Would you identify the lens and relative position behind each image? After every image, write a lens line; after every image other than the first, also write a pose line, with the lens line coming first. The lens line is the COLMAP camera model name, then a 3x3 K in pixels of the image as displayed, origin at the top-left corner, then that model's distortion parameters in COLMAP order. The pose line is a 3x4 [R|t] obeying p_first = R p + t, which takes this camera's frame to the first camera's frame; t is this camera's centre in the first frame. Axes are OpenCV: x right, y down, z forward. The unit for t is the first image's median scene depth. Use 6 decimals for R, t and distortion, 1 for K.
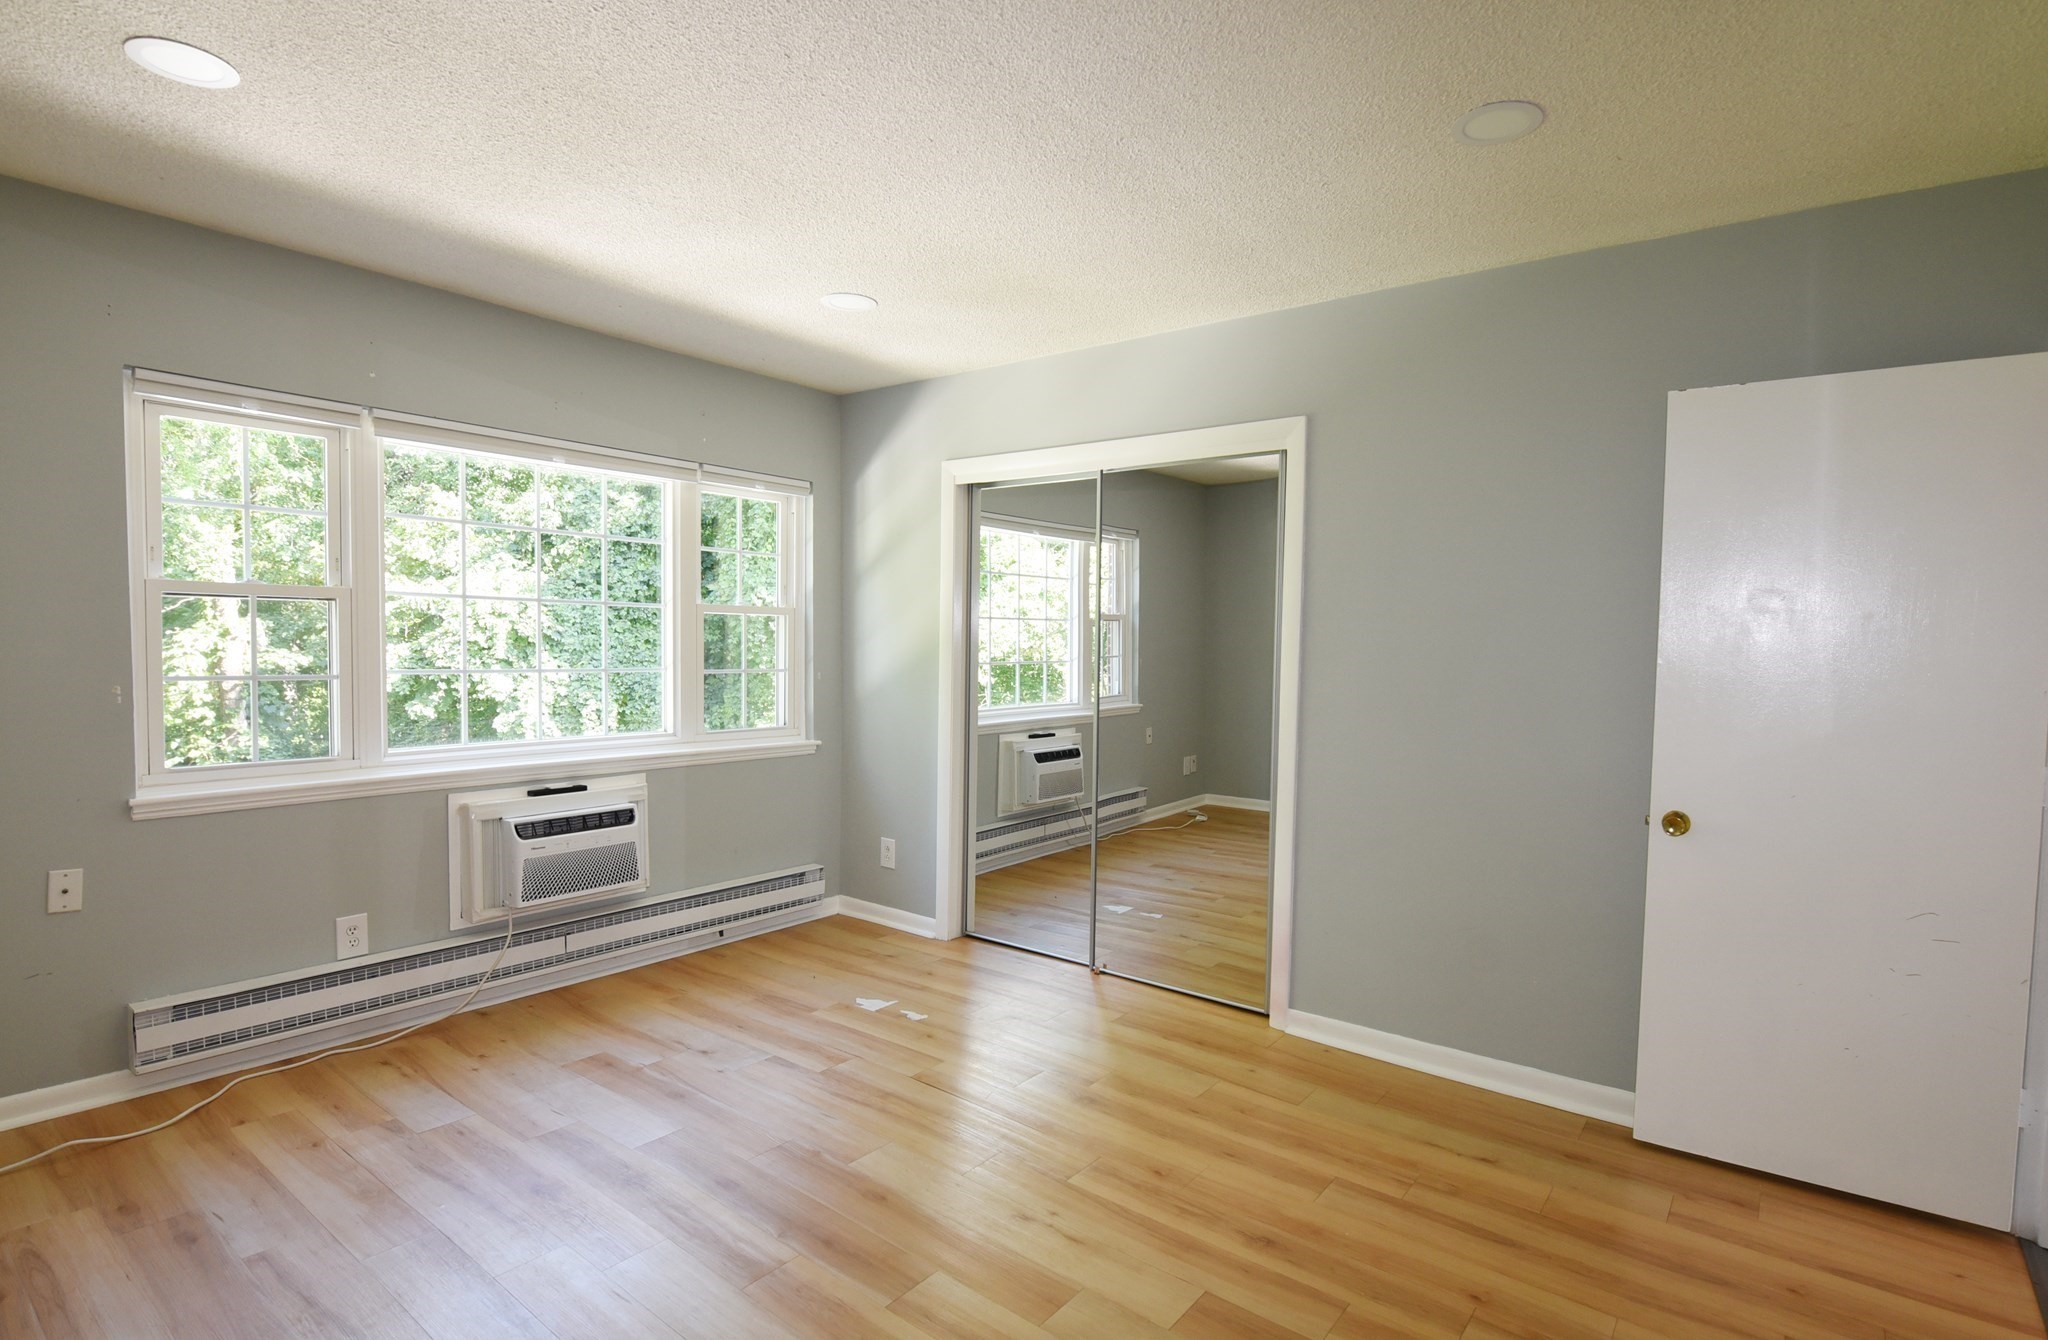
lens RADIAL K [[1012.8, 0, 1032.0], [0, 1012.8, 681.6], [0, 0, 1]] dist [-0.012349, -0.001807]
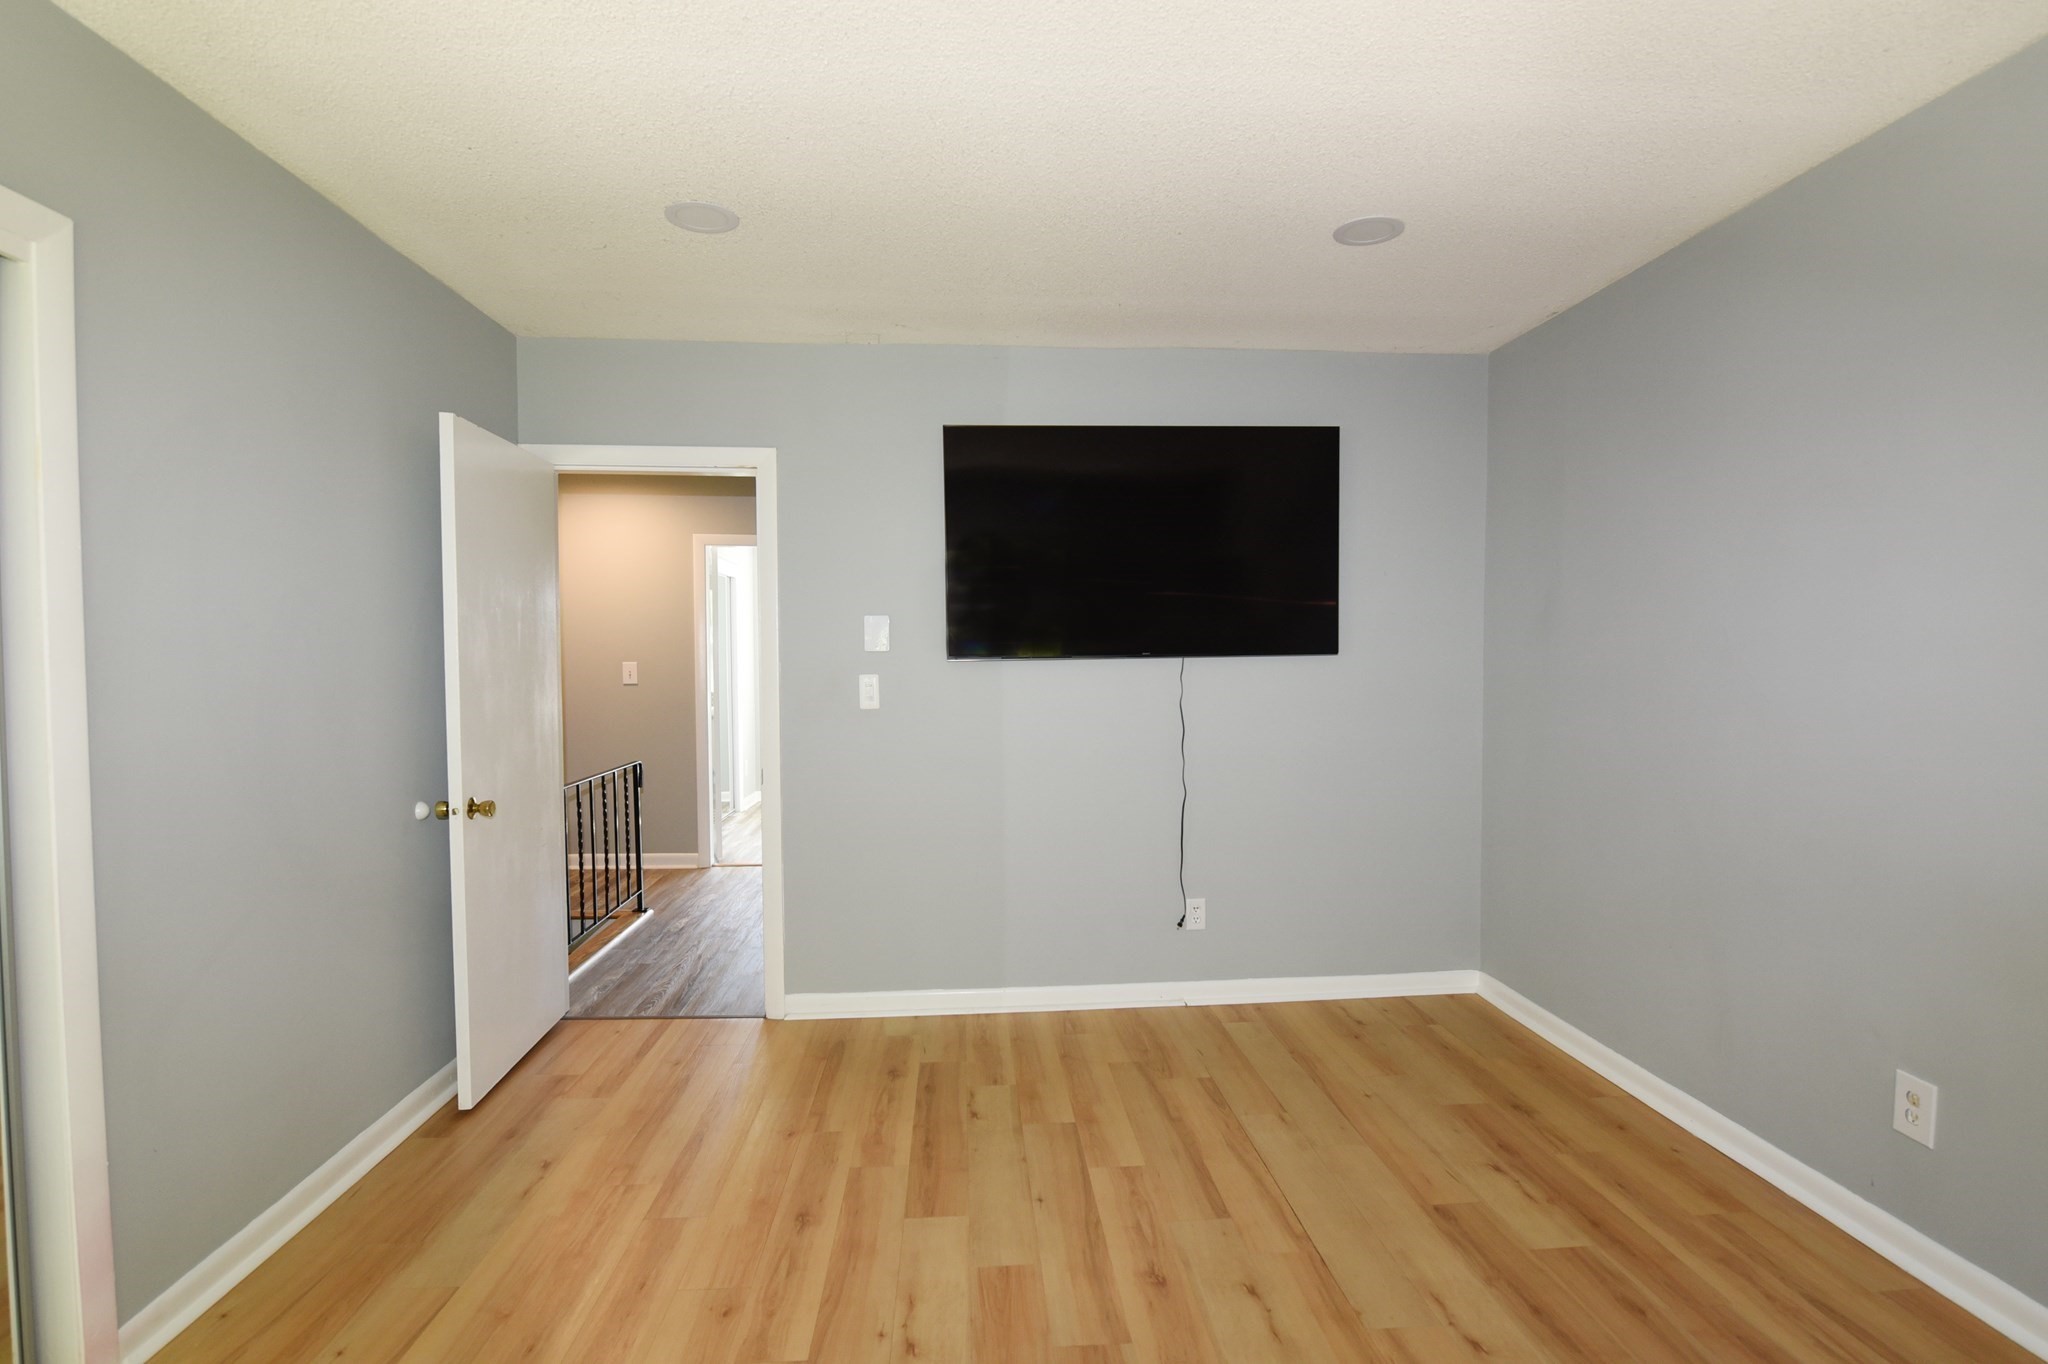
lens RADIAL K [[984.9, 0, 1022.0], [0, 984.9, 693.6], [0, 0, 1]] dist [-0.010242, -0.004676]
pose [[-0.661348, -0.045239, 0.748713, -0.430861], [0.024131, 0.996380, 0.081519, -0.044989], [-0.749691, 0.071980, -0.657862, 0.949191]]
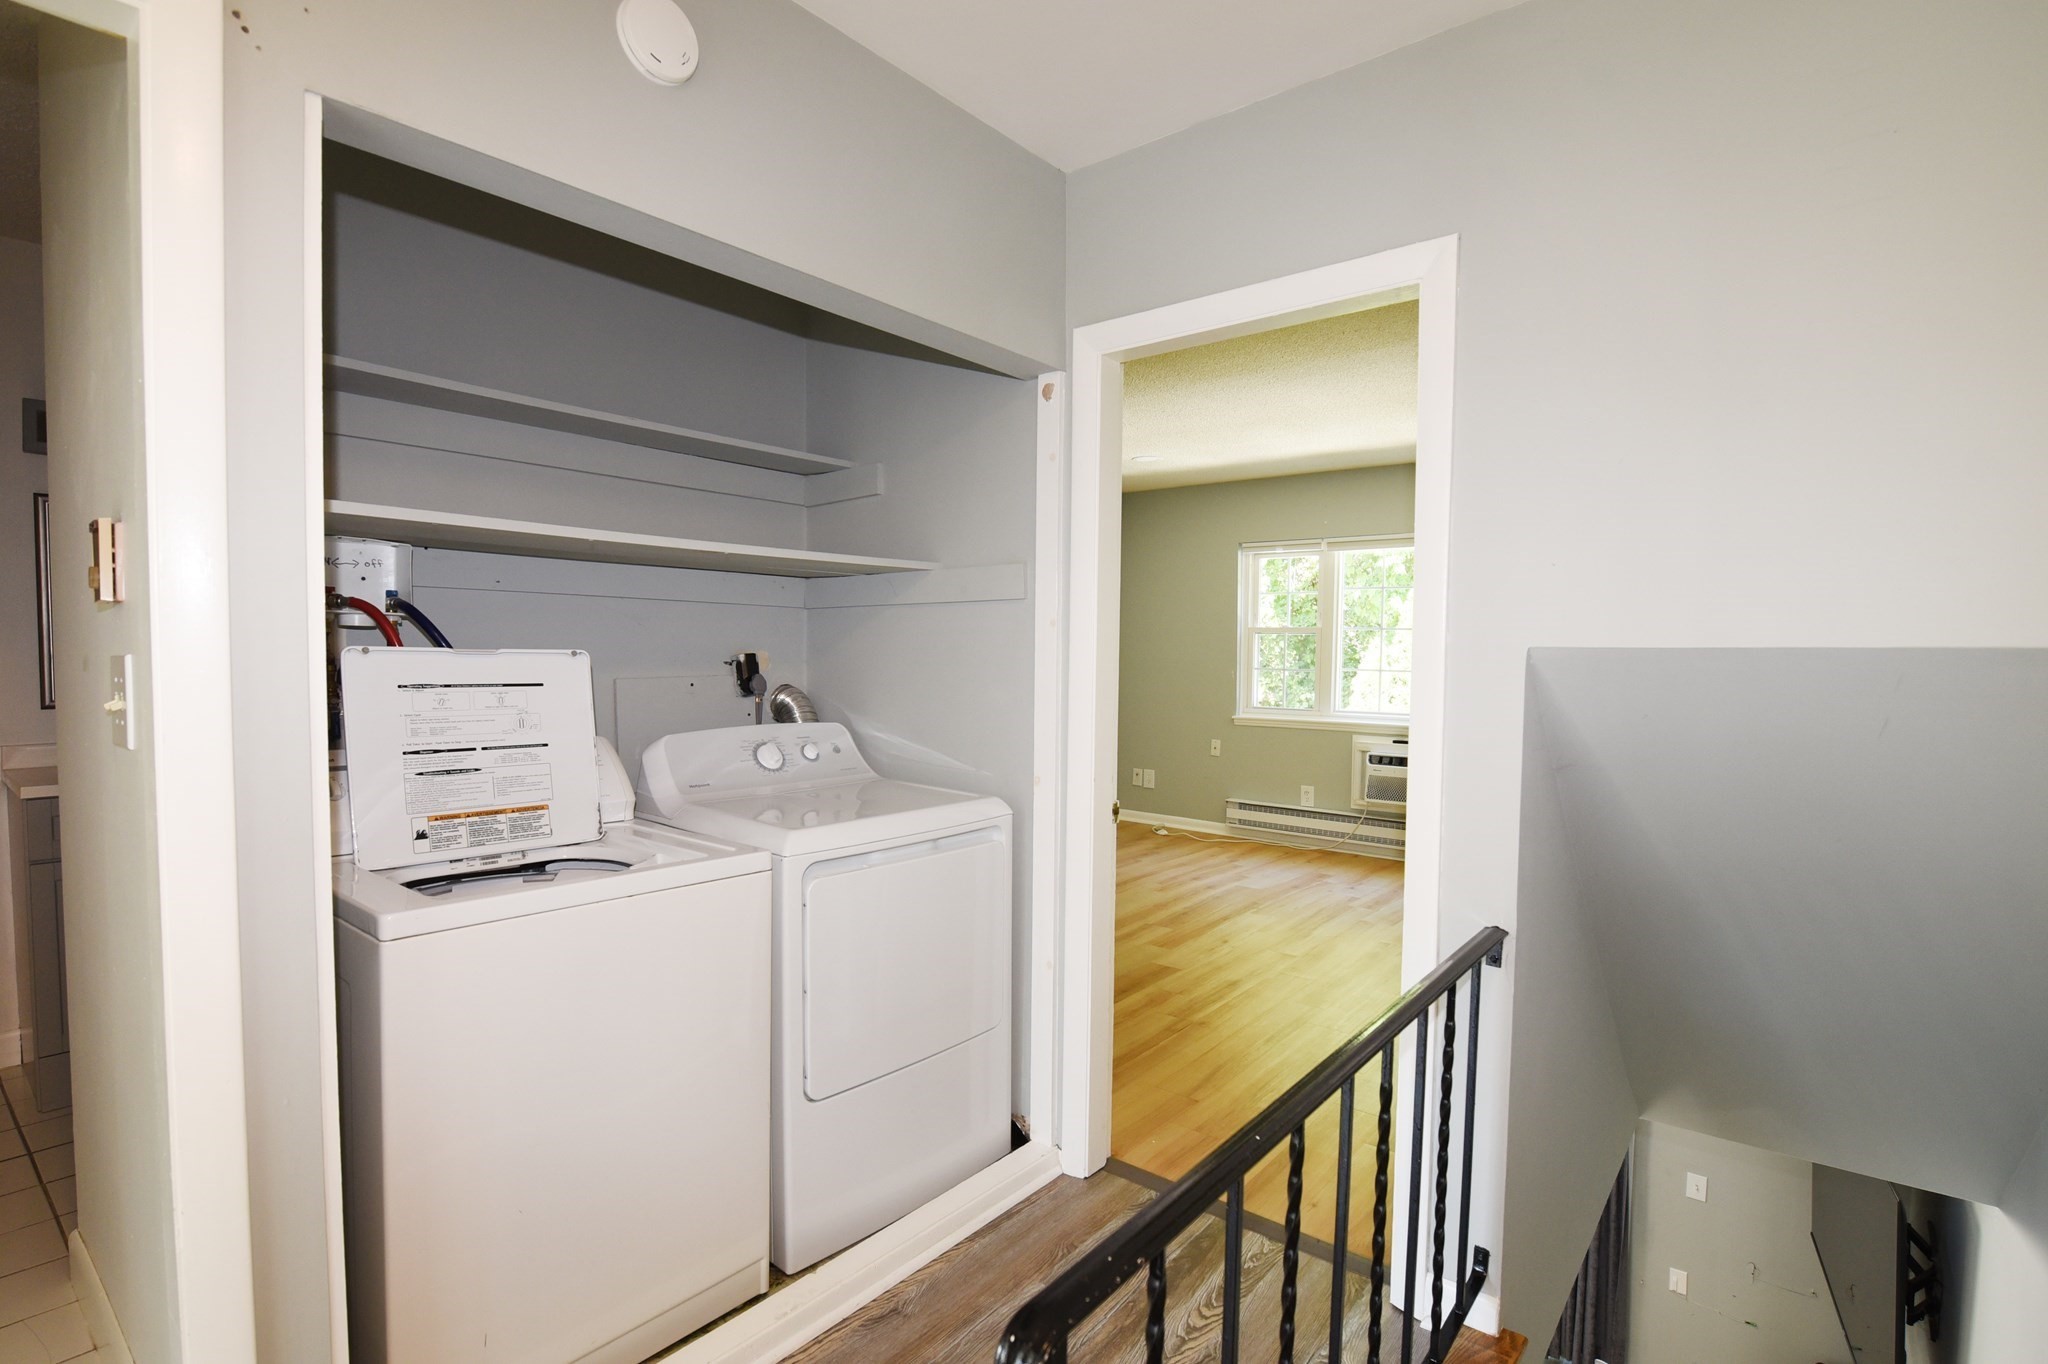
lens RADIAL K [[984.9, 0, 1025.4], [0, 984.9, 689.5], [0, 0, 1]] dist [-0.010242, -0.004676]
pose [[-0.021072, 0.023433, -0.999503, 1.246070], [-0.053688, 0.998256, 0.024536, 0.016181], [0.998335, 0.054178, -0.019777, 0.420598]]
